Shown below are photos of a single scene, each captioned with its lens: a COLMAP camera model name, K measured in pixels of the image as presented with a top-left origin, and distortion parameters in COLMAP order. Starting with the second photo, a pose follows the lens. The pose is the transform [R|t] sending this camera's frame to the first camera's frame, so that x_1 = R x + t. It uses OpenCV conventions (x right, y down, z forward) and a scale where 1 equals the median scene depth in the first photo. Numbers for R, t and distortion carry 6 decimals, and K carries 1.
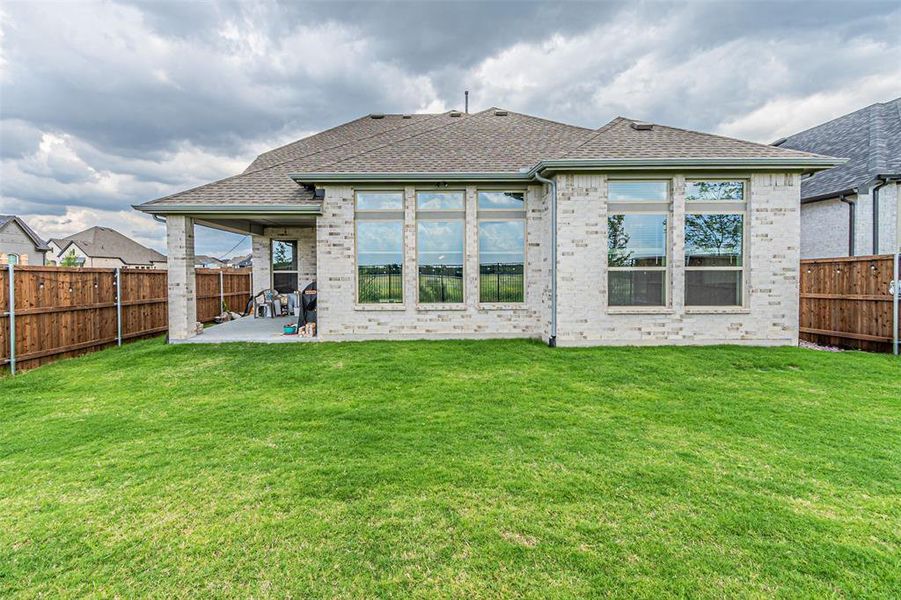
lens RADIAL K [[414.4, 0, 420.8], [0, 414.4, 283.6], [0, 0, 1]] dist [-0.003958, 0.000507]
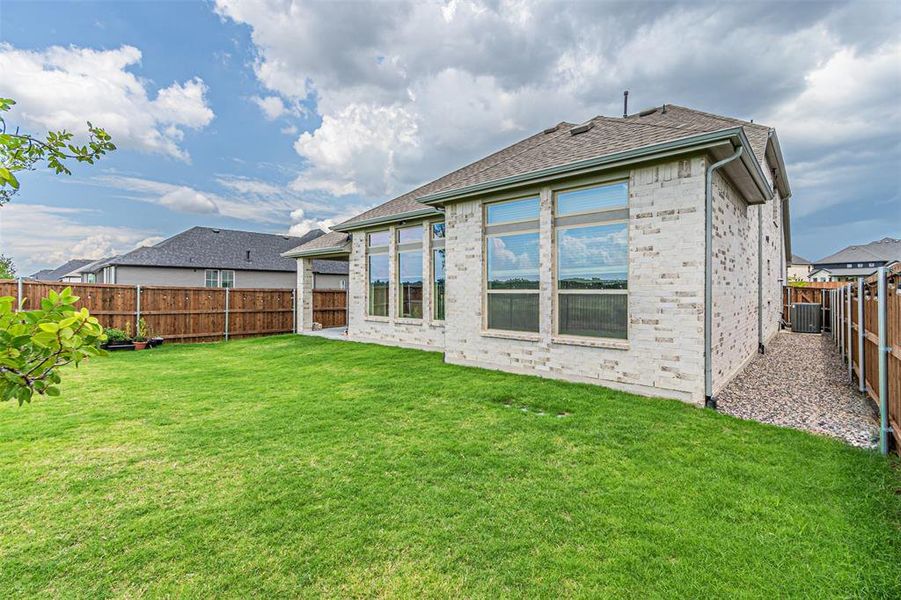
lens RADIAL K [[420.1, 0, 442.5], [0, 420.1, 286.0], [0, 0, 1]] dist [-0.003565, 0.000883]
pose [[0.725563, -0.002285, -0.688152, 0.989811], [-0.021108, 0.999450, -0.025574, -0.018421], [0.687832, 0.033082, 0.725115, 0.169003]]
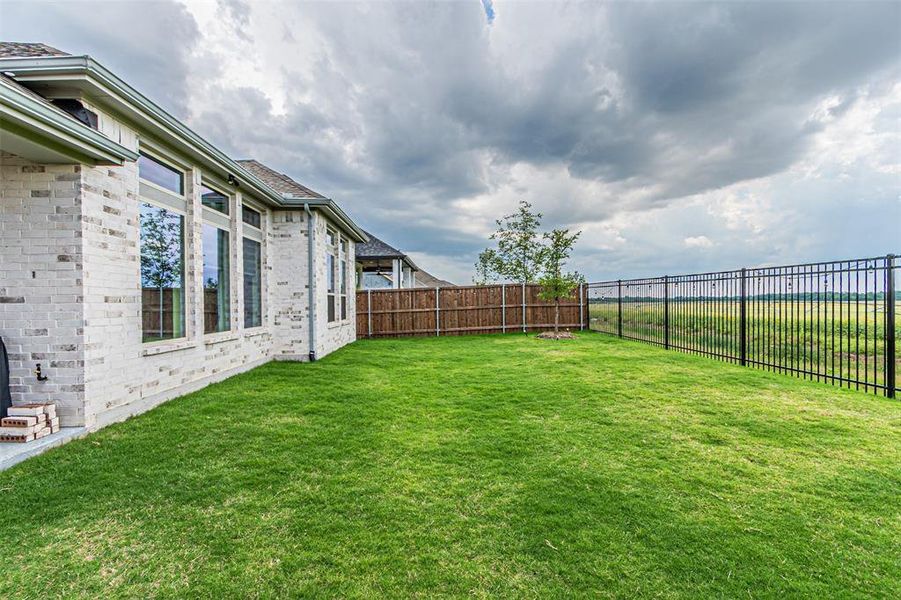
lens RADIAL K [[398.0, 0, 444.2], [0, 398.0, 303.7], [0, 0, 1]] dist [0.001351, 0.000570]
pose [[-0.026621, 0.003702, 0.999639, -0.712843], [0.038917, 0.999239, -0.002664, 0.011866], [-0.998888, 0.038832, -0.026745, 0.612856]]
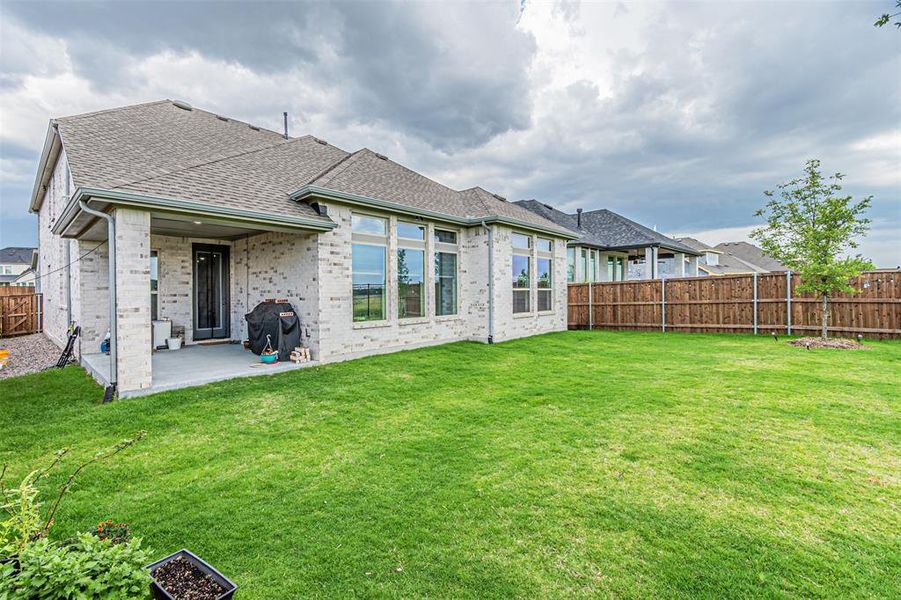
lens RADIAL K [[398.0, 0, 454.7], [0, 398.0, 295.9], [0, 0, 1]] dist [0.001351, 0.000570]
pose [[0.660676, -0.008961, 0.750618, -0.735985], [0.023350, 0.999690, -0.008617, -0.003089], [-0.750308, 0.023220, 0.660680, 0.164145]]
